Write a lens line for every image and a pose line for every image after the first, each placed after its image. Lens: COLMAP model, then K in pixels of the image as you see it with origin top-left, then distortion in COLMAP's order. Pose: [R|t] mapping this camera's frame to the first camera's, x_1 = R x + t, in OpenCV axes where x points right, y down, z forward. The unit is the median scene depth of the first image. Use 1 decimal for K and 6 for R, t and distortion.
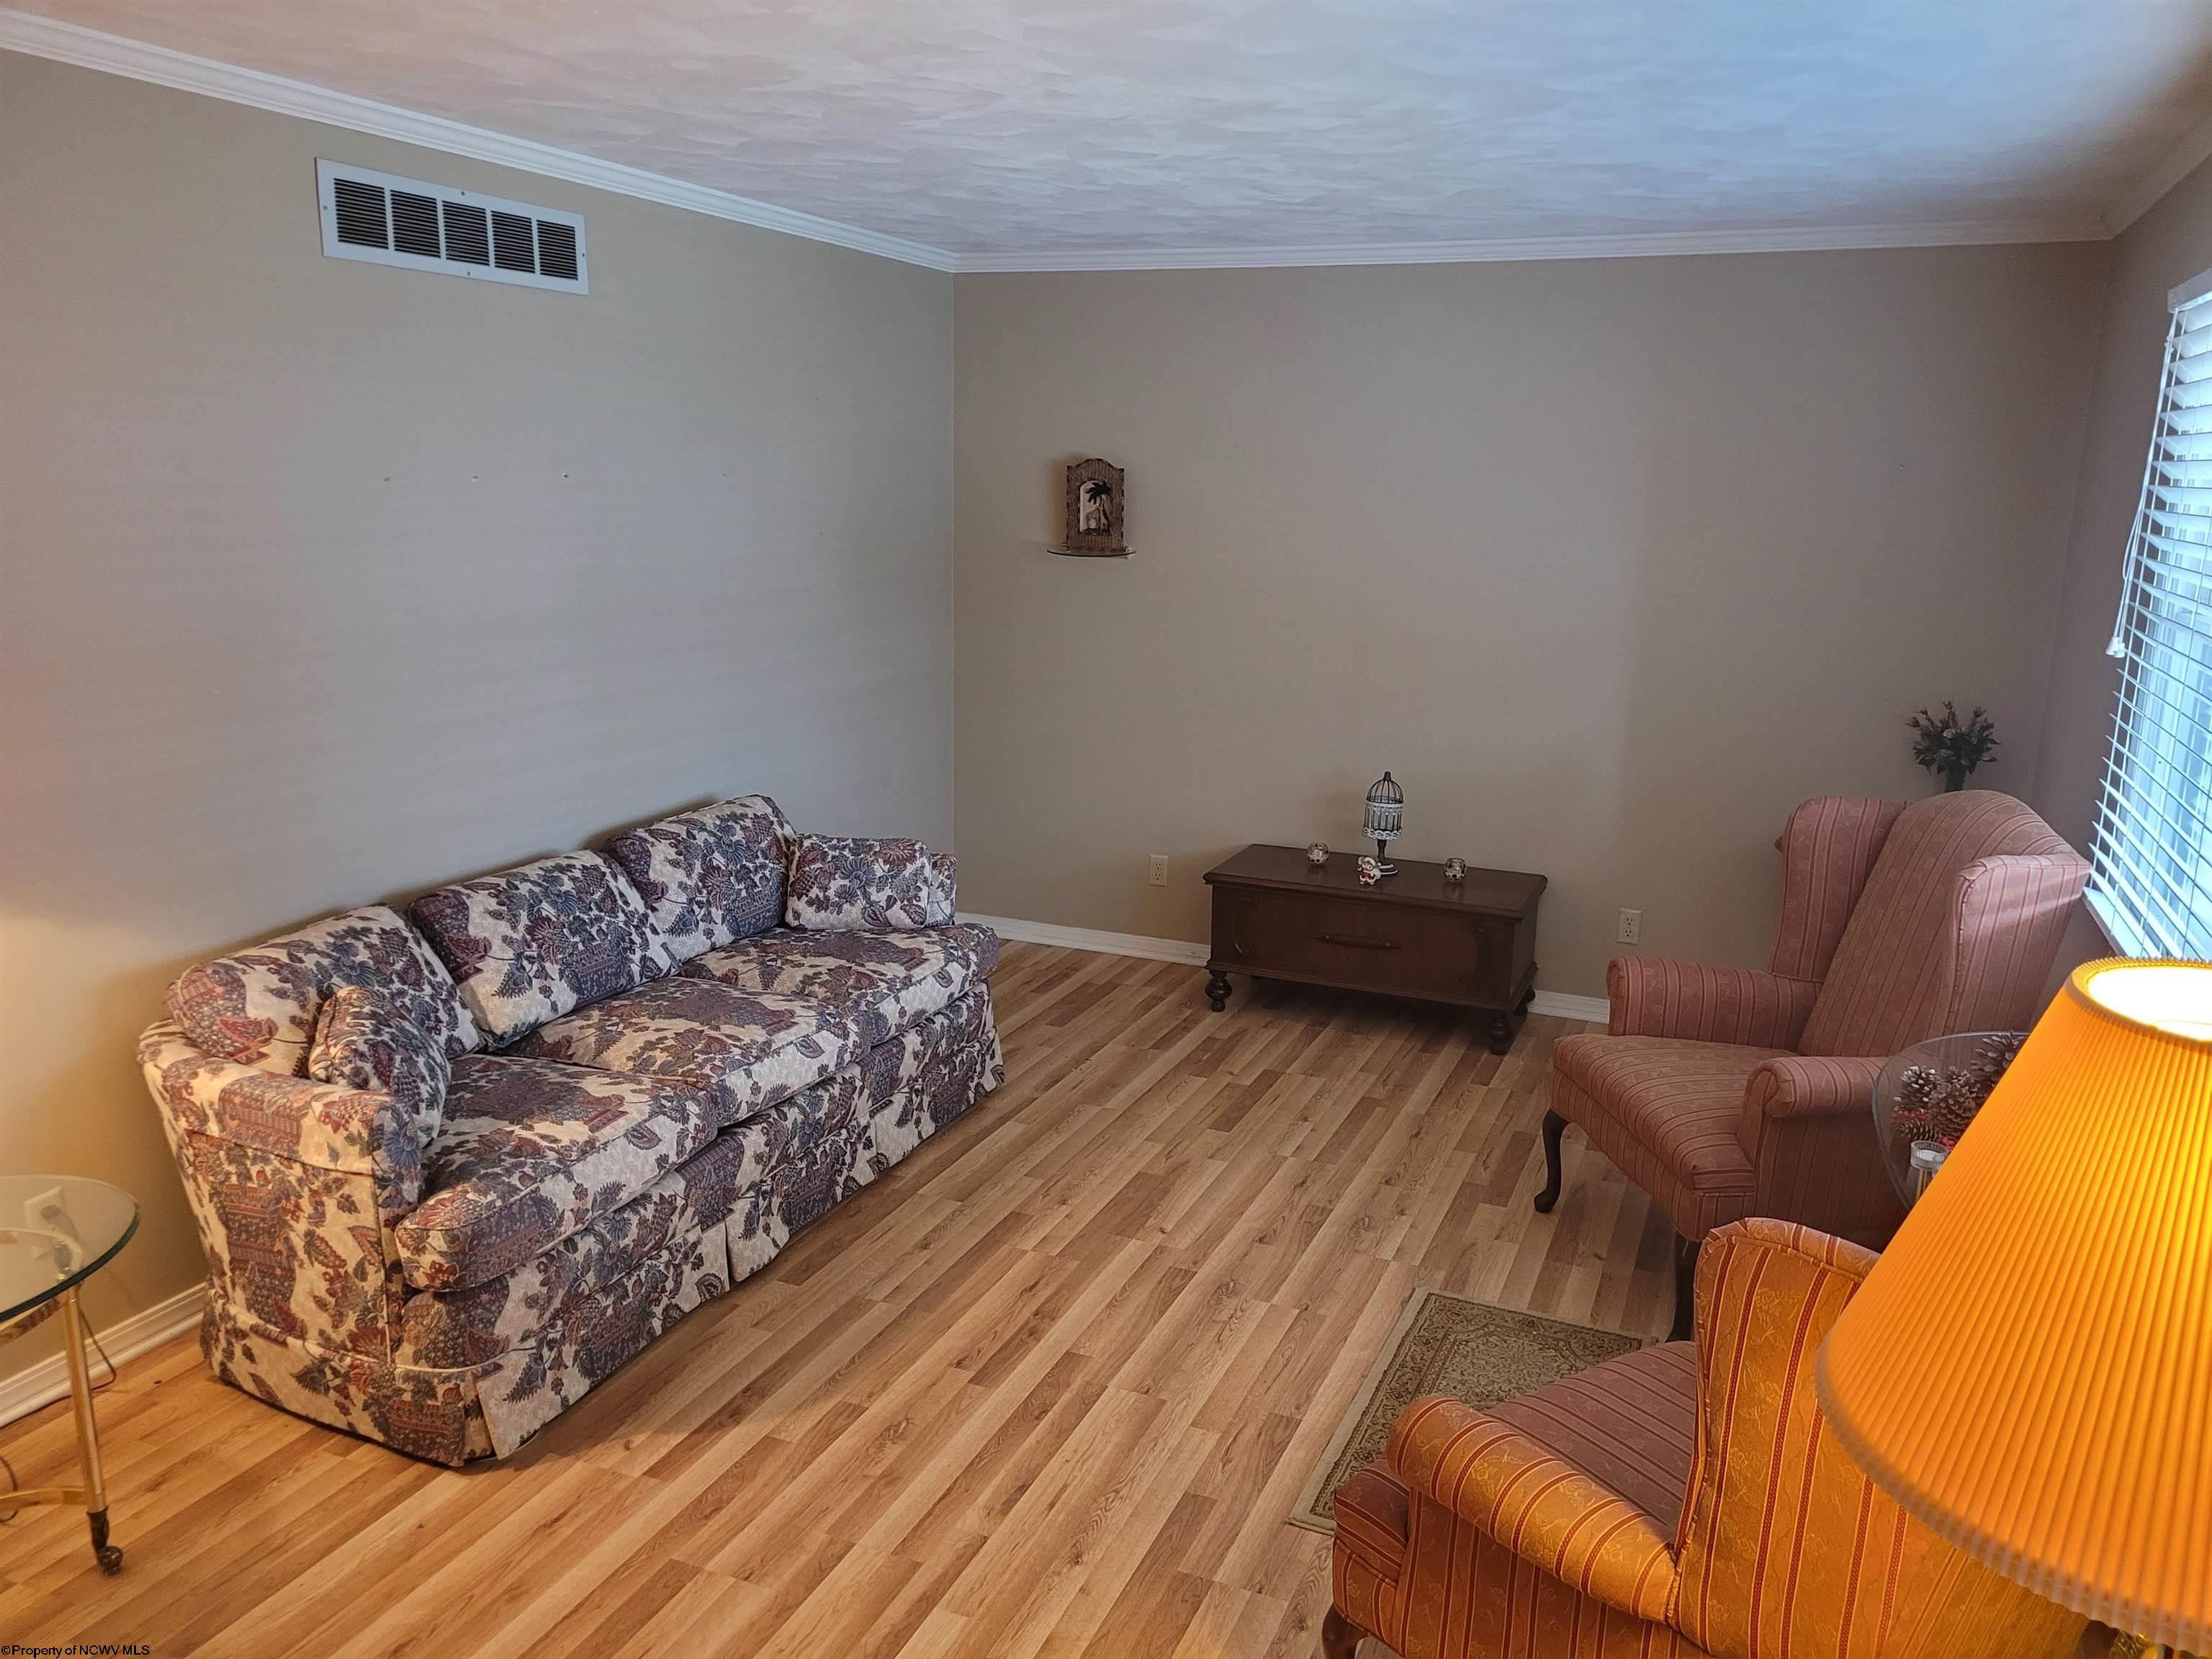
lens RADIAL K [[1679.2, 0, 1109.7], [0, 1679.2, 826.1], [0, 0, 1]] dist [0.047396, -0.001717]
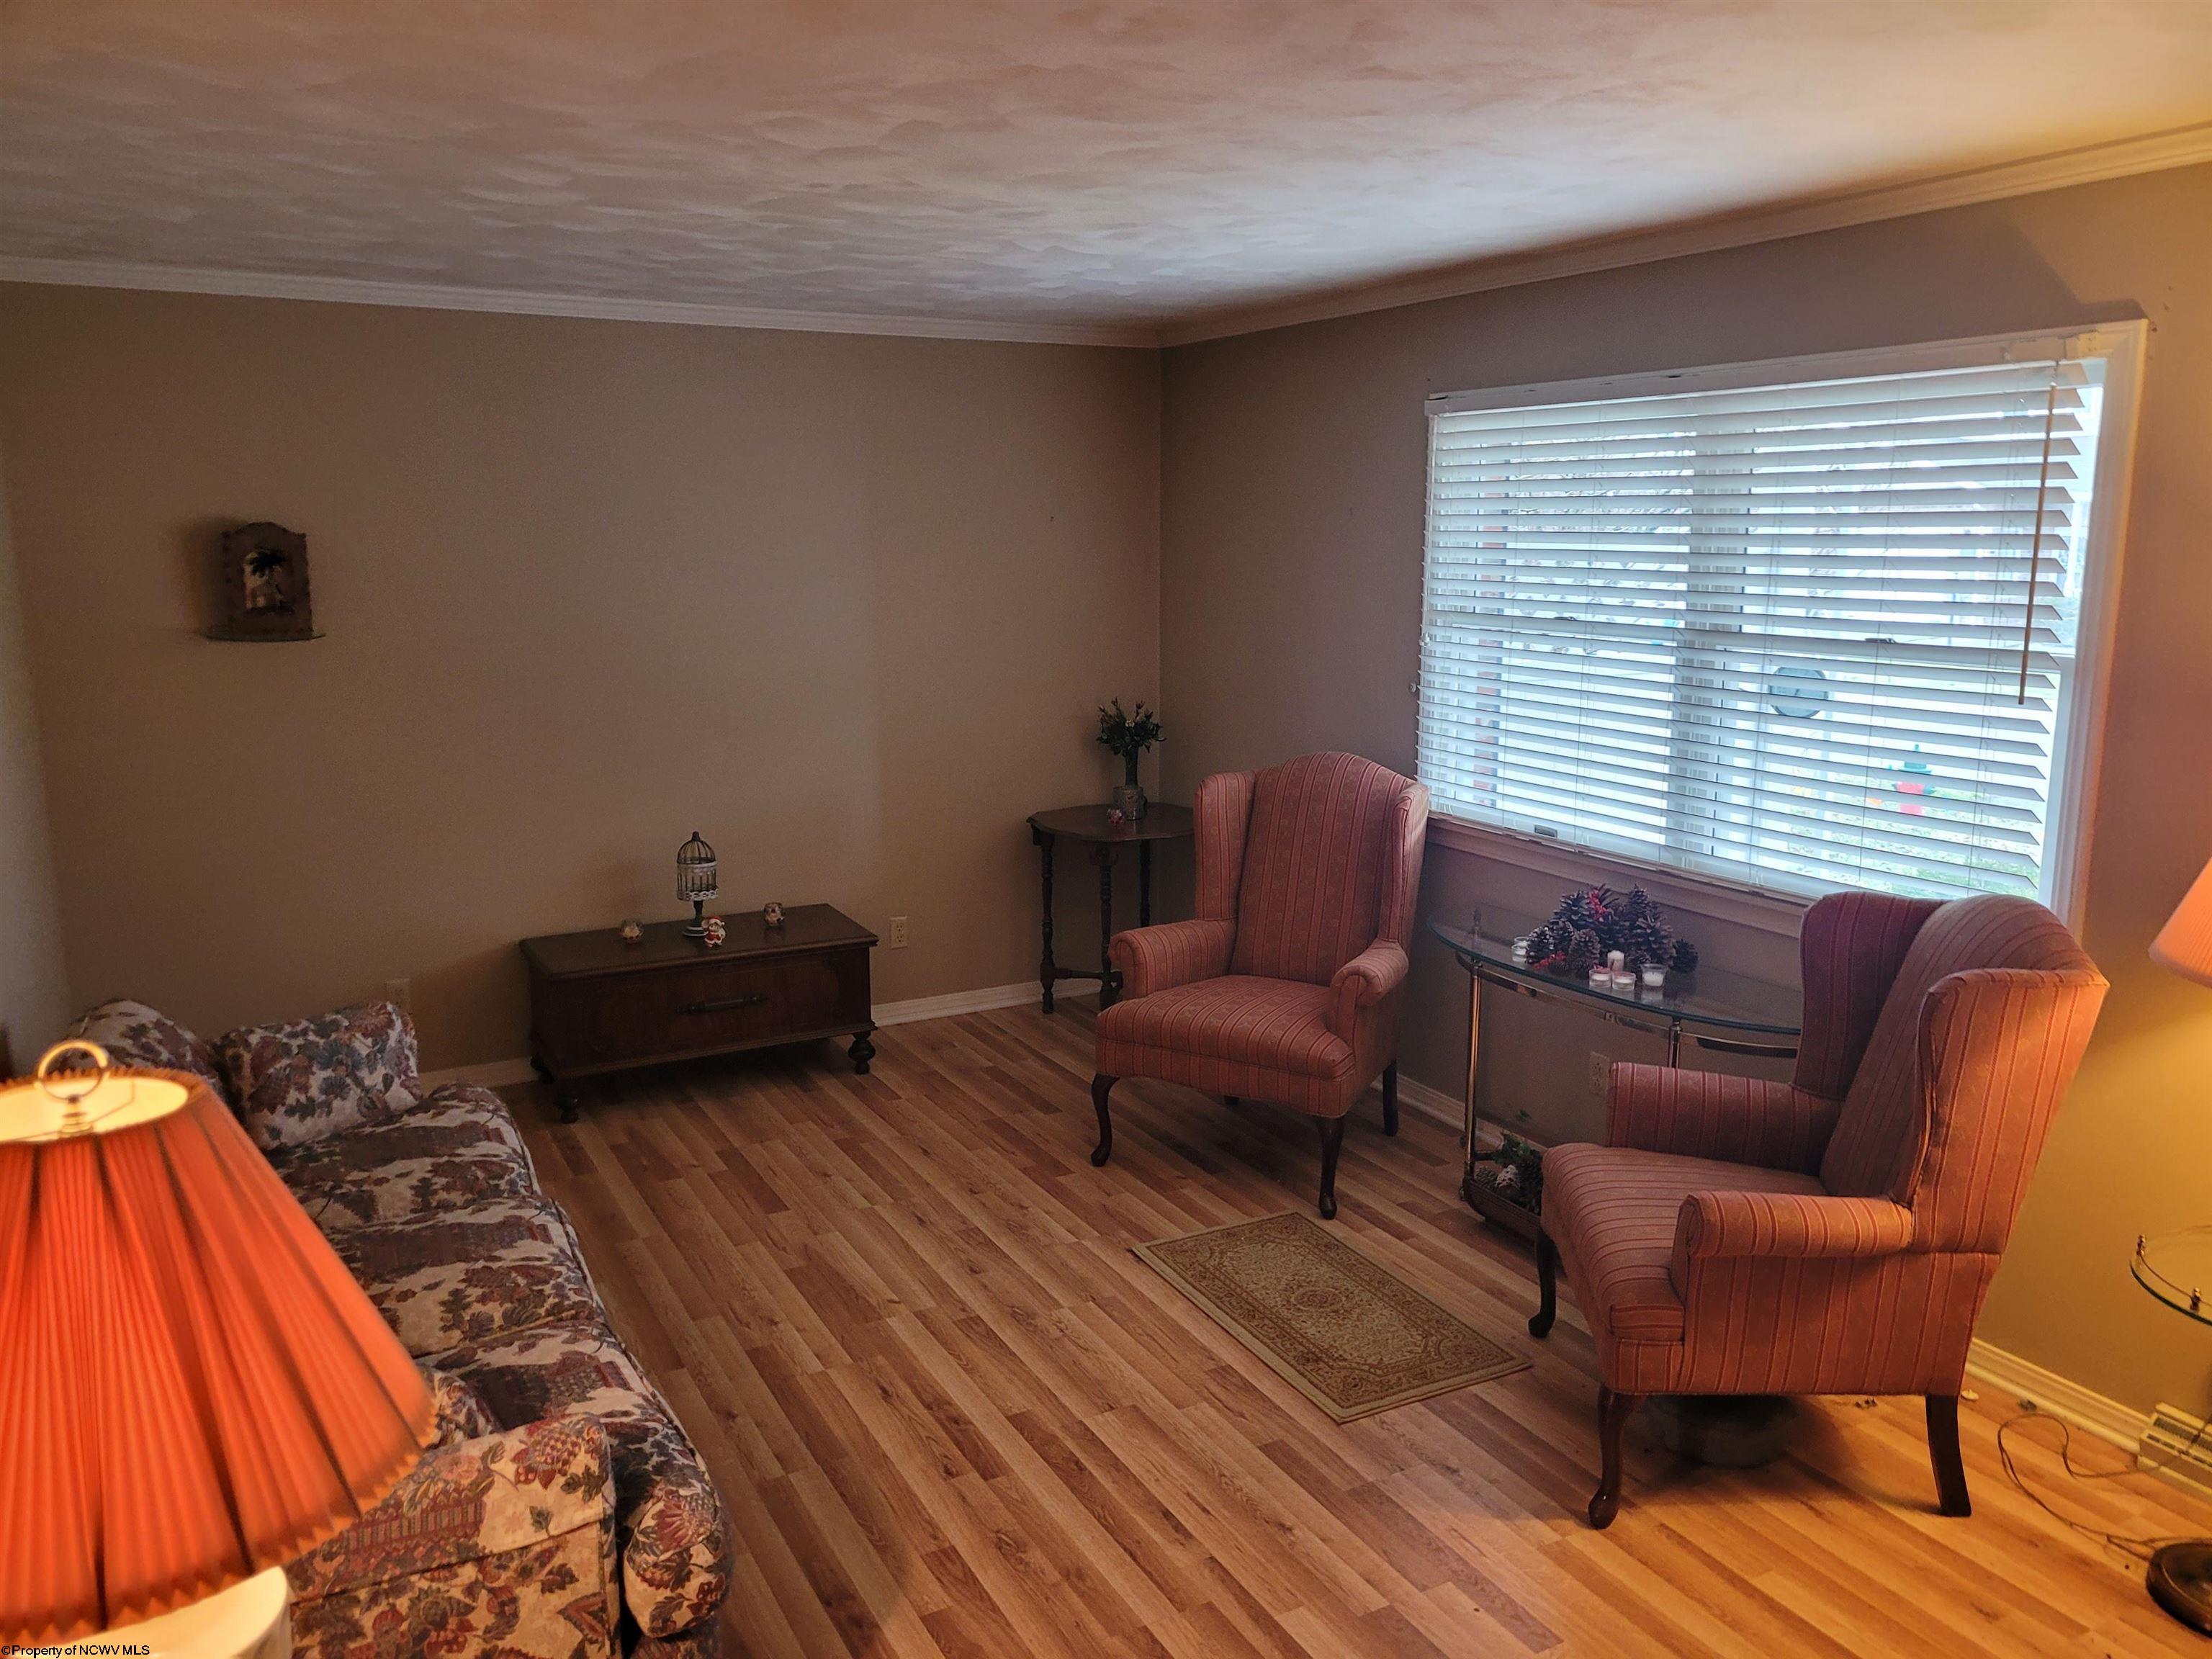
lens RADIAL K [[1679.2, 0, 1150.7], [0, 1679.2, 831.6], [0, 0, 1]] dist [0.047396, -0.001717]
pose [[0.617099, -0.167782, 0.768790, -0.510088], [0.180667, 0.981114, 0.069101, -0.062297], [-0.765865, 0.096253, 0.635757, 0.195404]]
